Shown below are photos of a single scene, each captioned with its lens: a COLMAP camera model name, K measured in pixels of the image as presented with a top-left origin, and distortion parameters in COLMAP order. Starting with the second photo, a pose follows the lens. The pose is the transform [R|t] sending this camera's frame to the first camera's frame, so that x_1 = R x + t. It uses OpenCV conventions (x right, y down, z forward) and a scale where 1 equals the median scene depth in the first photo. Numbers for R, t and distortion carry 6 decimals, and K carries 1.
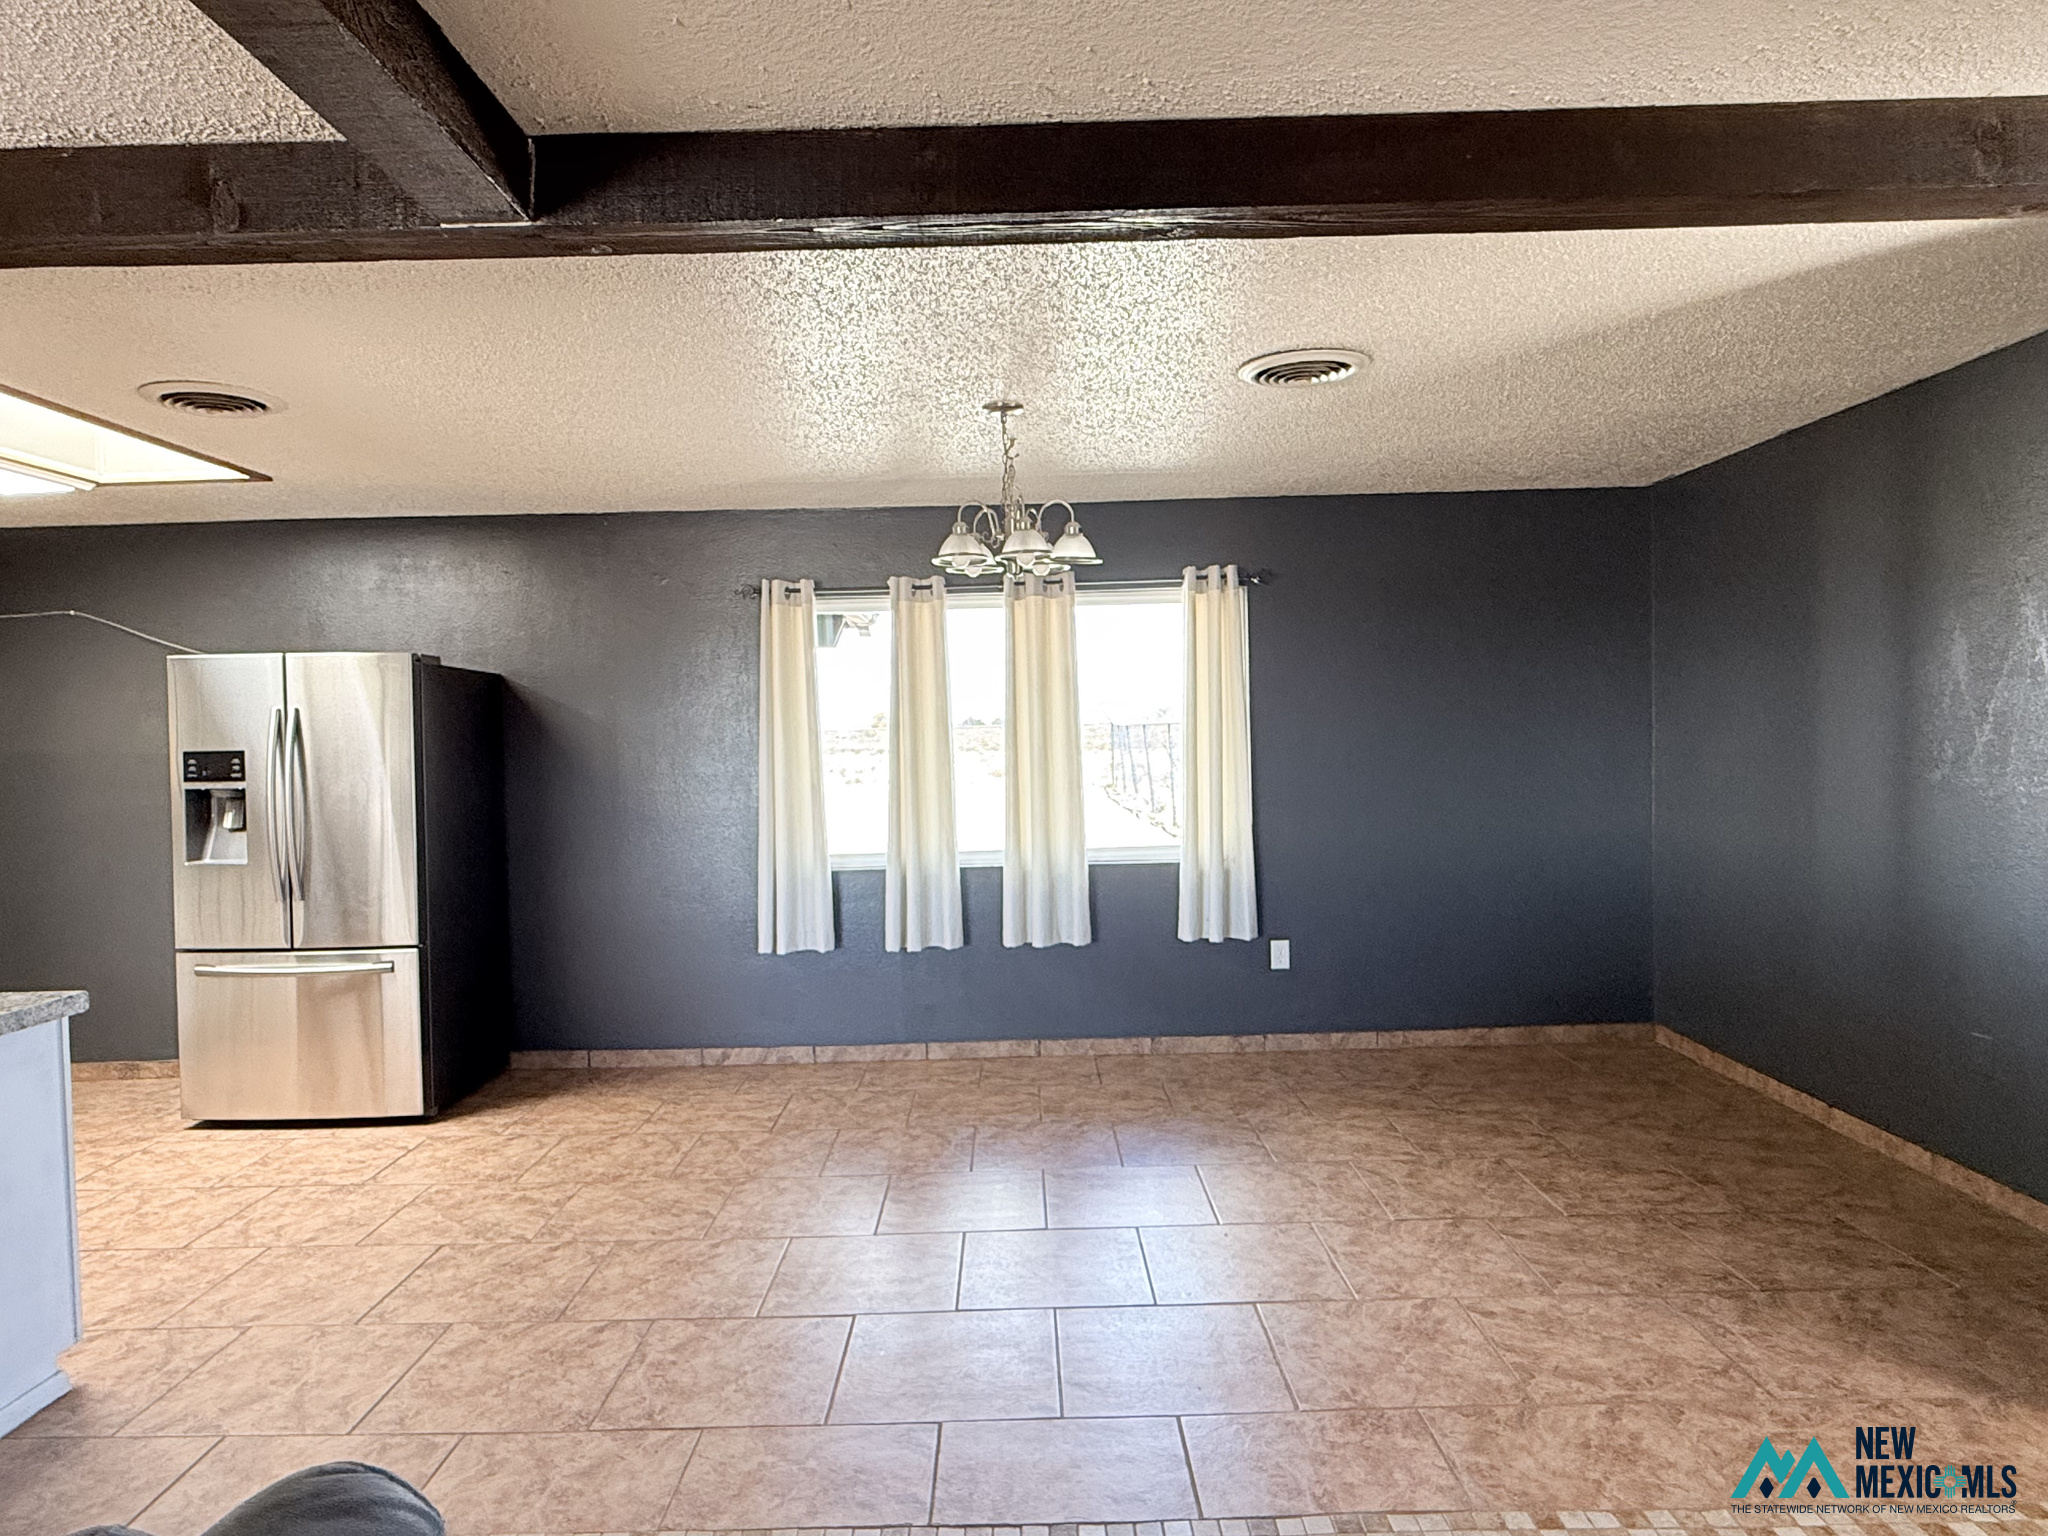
lens RADIAL K [[1262.1, 0, 1026.5], [0, 1262.1, 782.1], [0, 0, 1]] dist [0.001502, 0.002633]
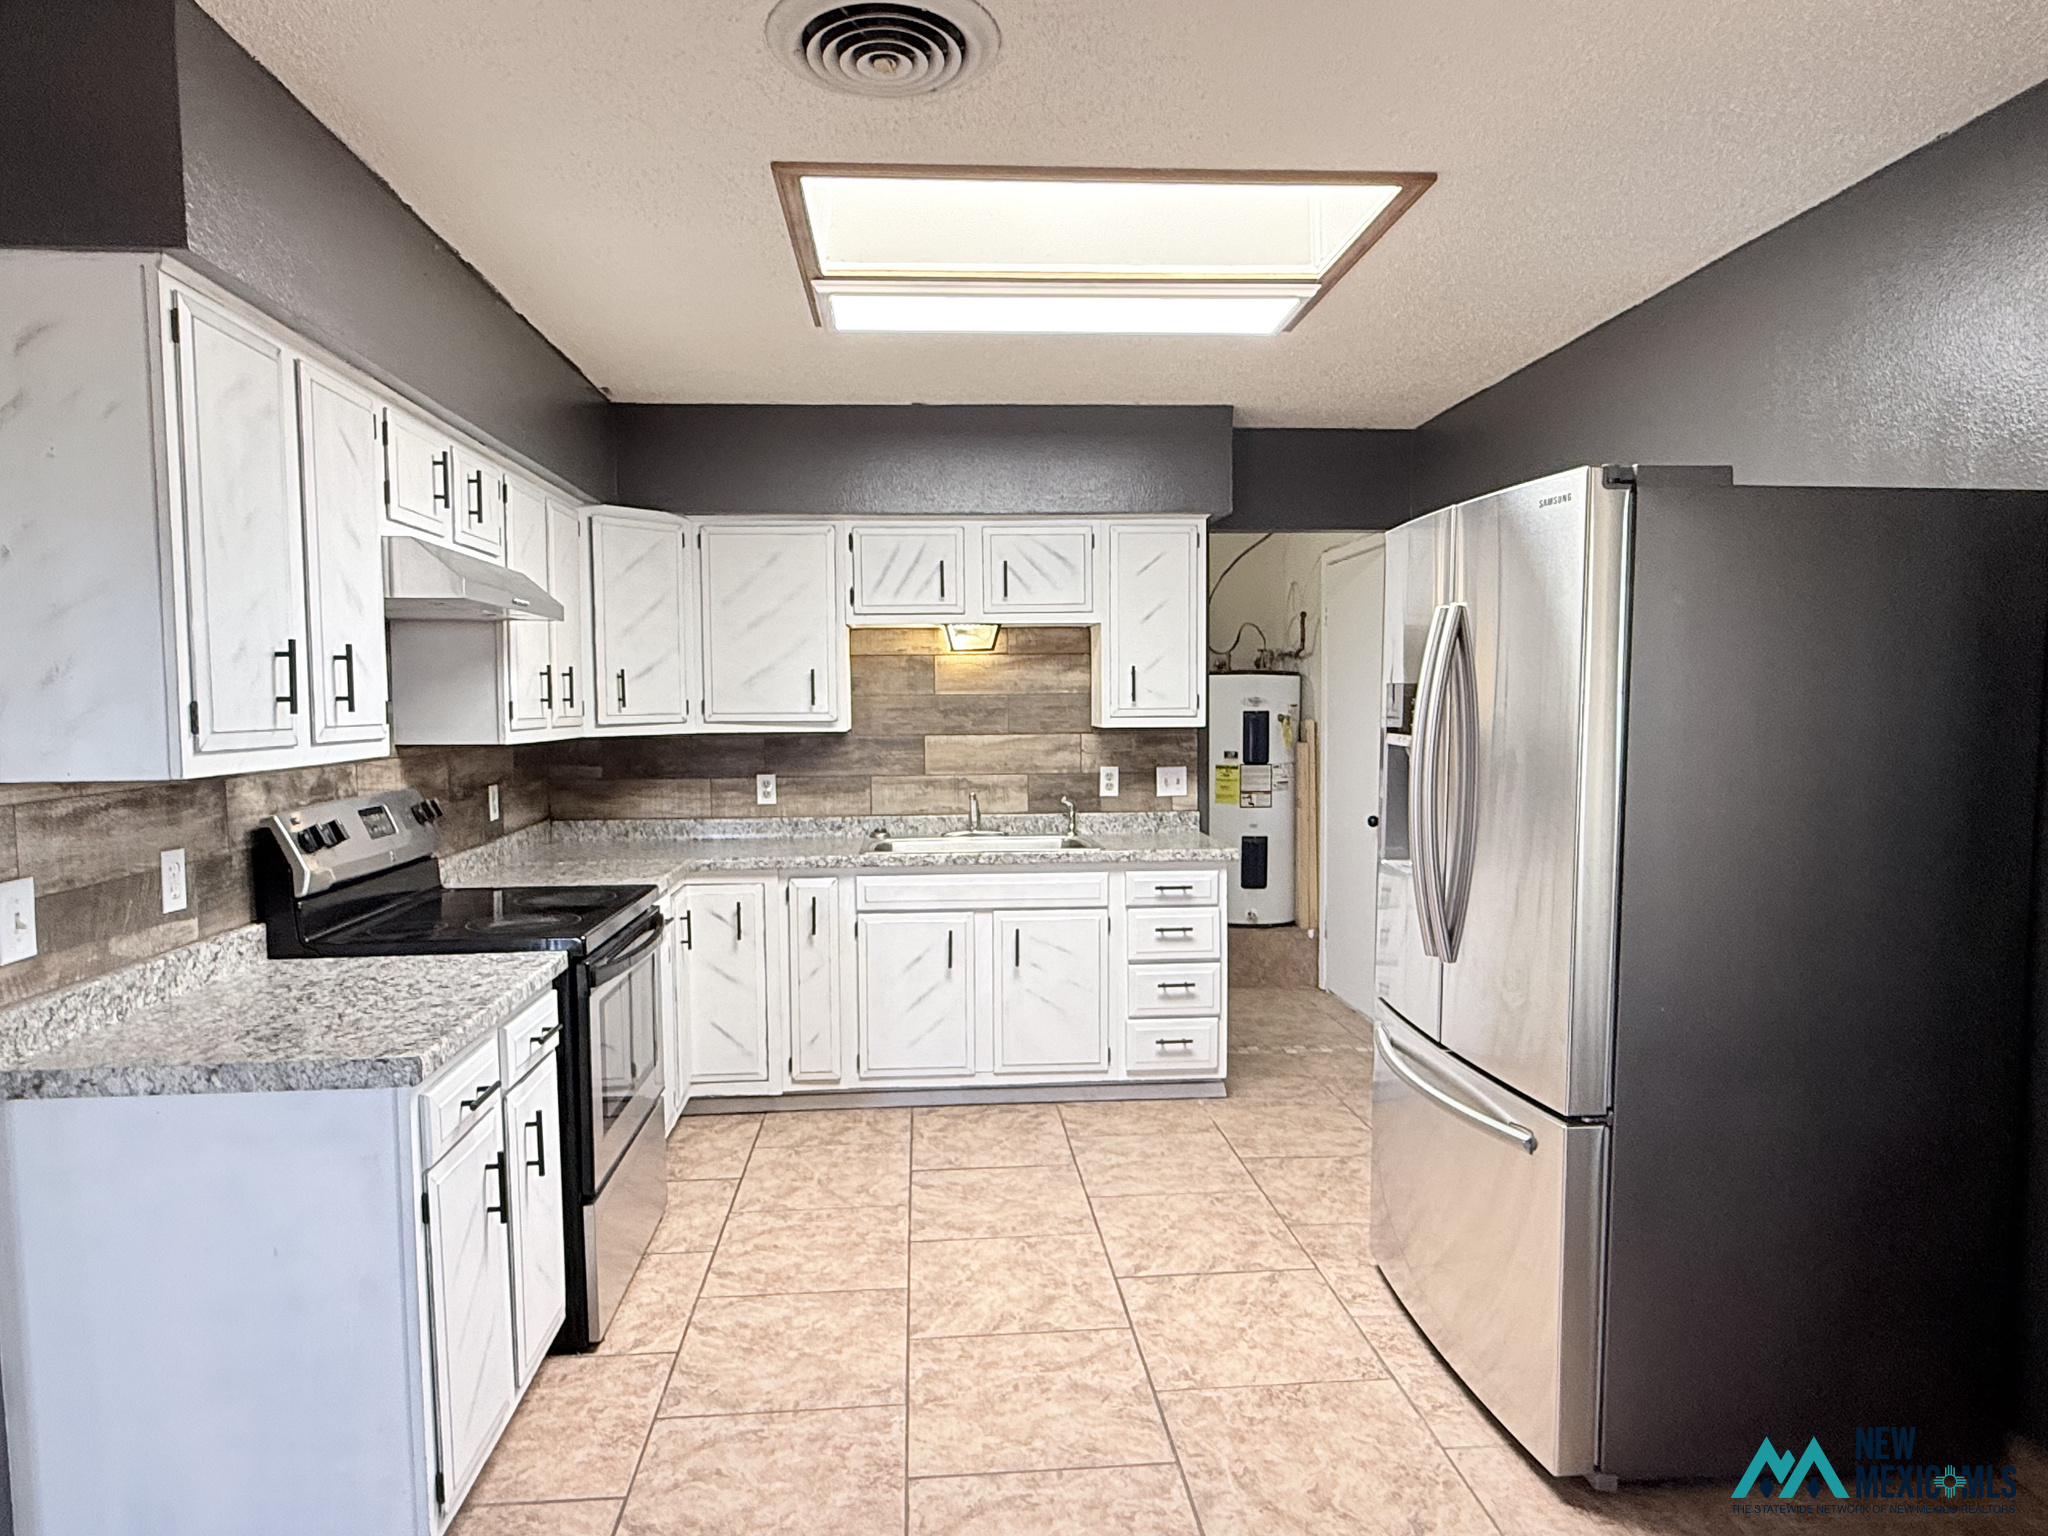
lens RADIAL K [[1262.1, 0, 990.2], [0, 1262.1, 778.4], [0, 0, 1]] dist [0.001502, 0.002633]
pose [[0.052953, 0.084527, -0.995013, -0.061585], [-0.026183, 0.996186, 0.083233, -0.029100], [0.998254, 0.021645, 0.054964, 0.901790]]
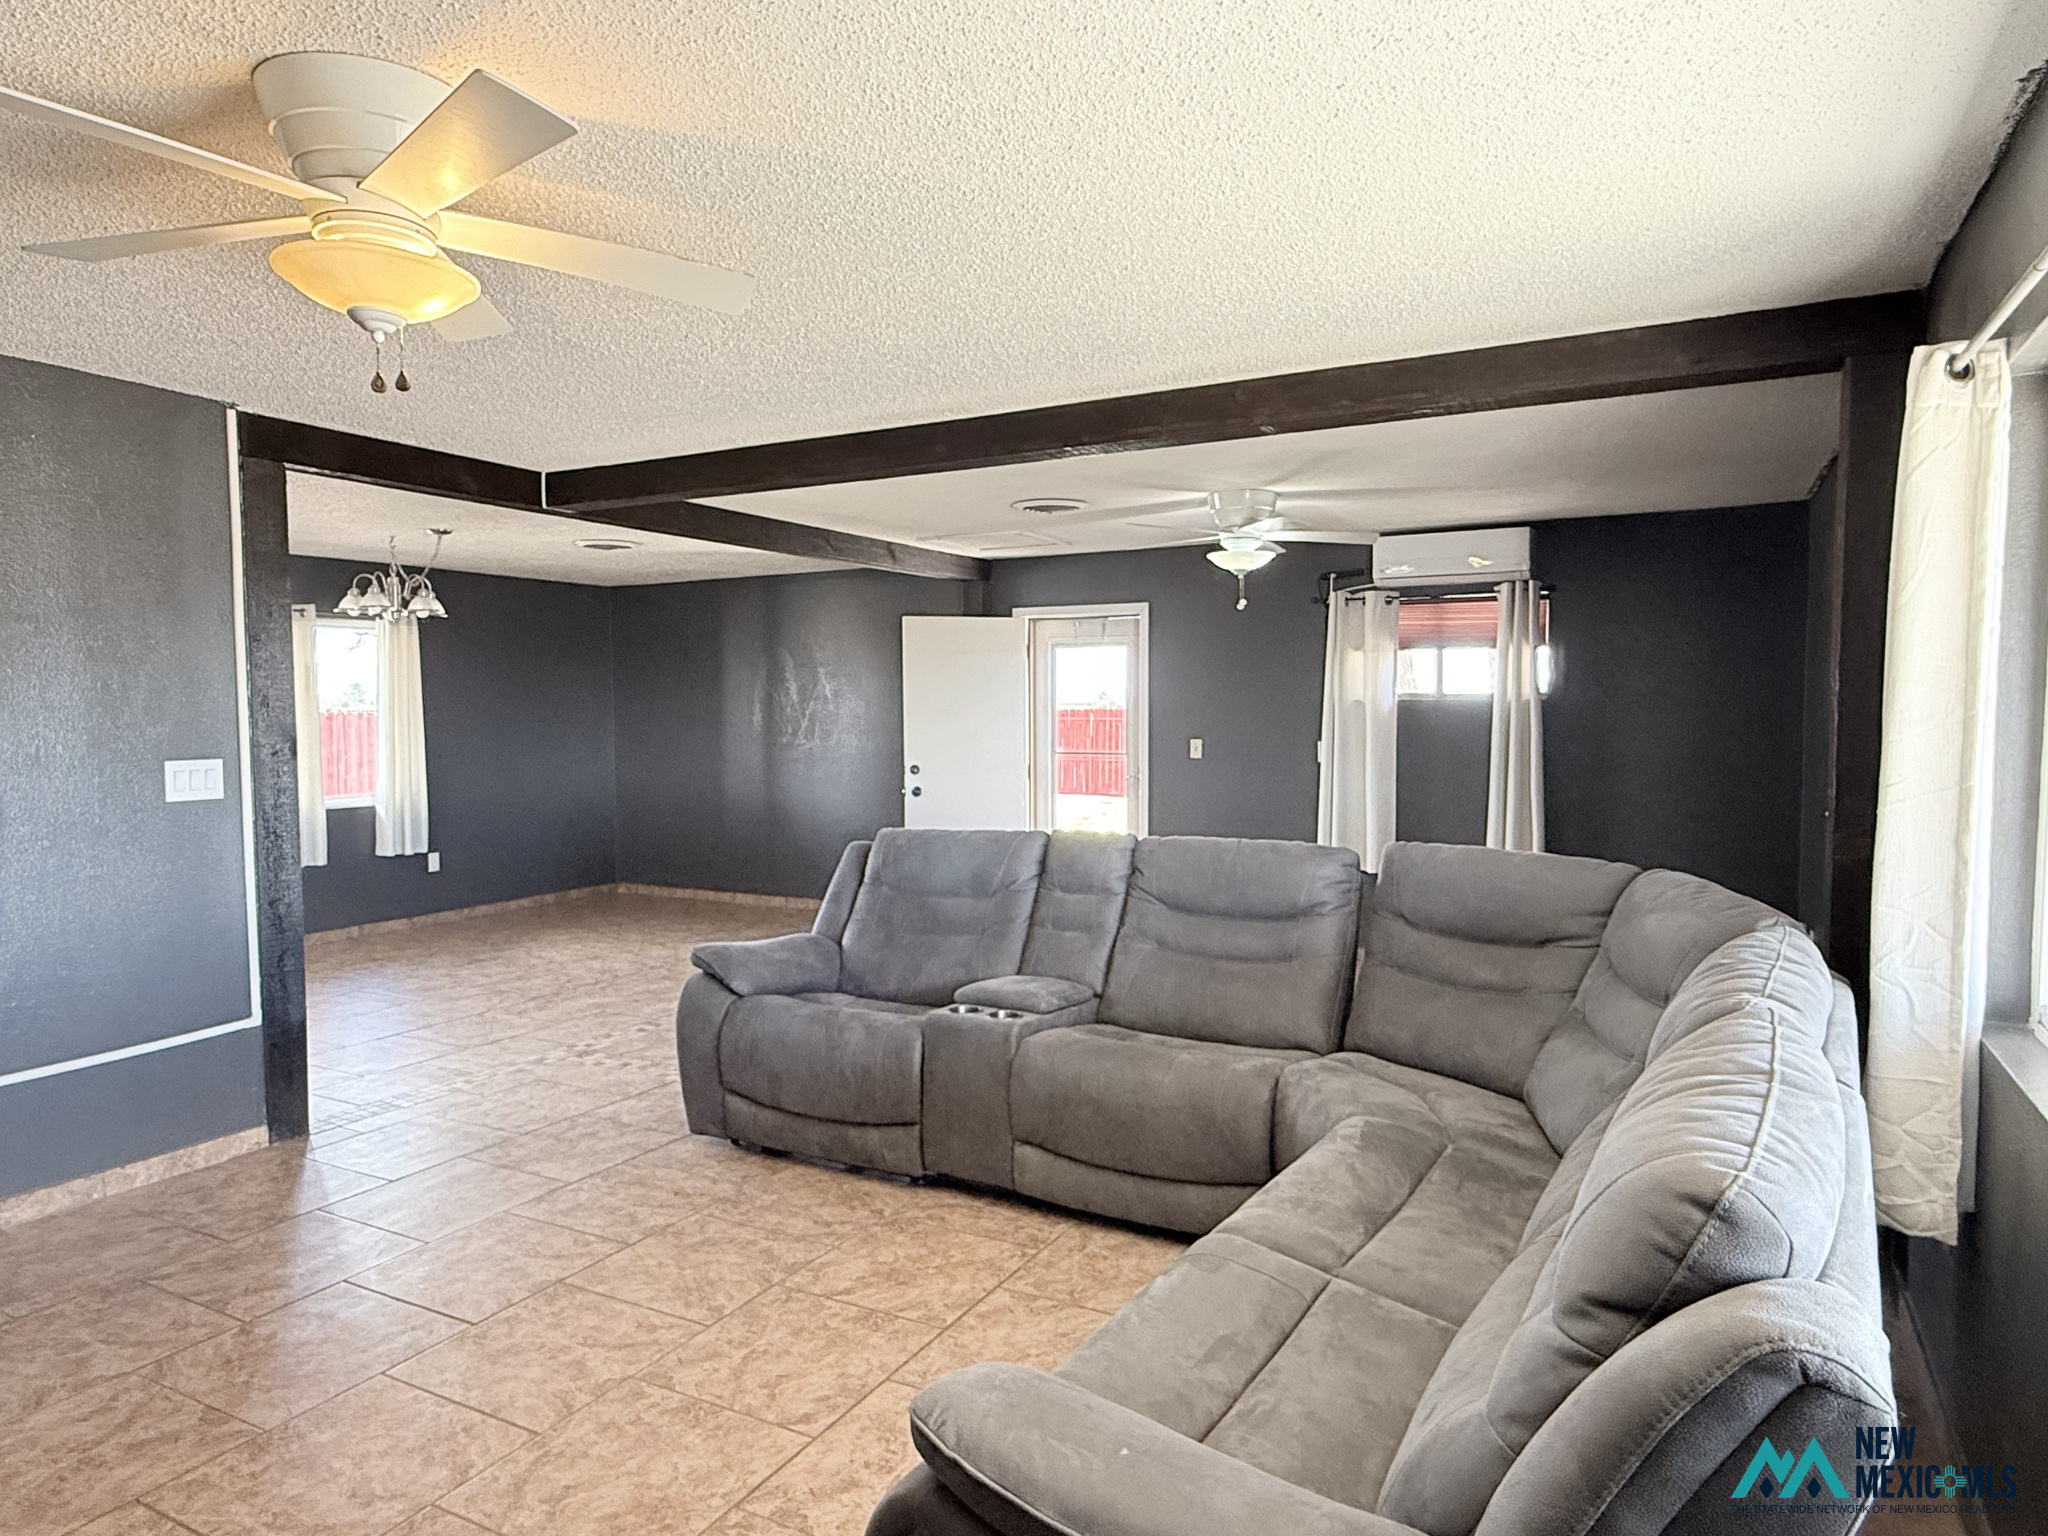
lens RADIAL K [[1262.1, 0, 1030.8], [0, 1262.1, 769.9], [0, 0, 1]] dist [0.001502, 0.002633]
pose [[0.470199, -0.022622, 0.882270, -1.148883], [0.026877, 0.999575, 0.011306, 0.036215], [-0.882151, 0.018397, 0.470607, -0.531784]]
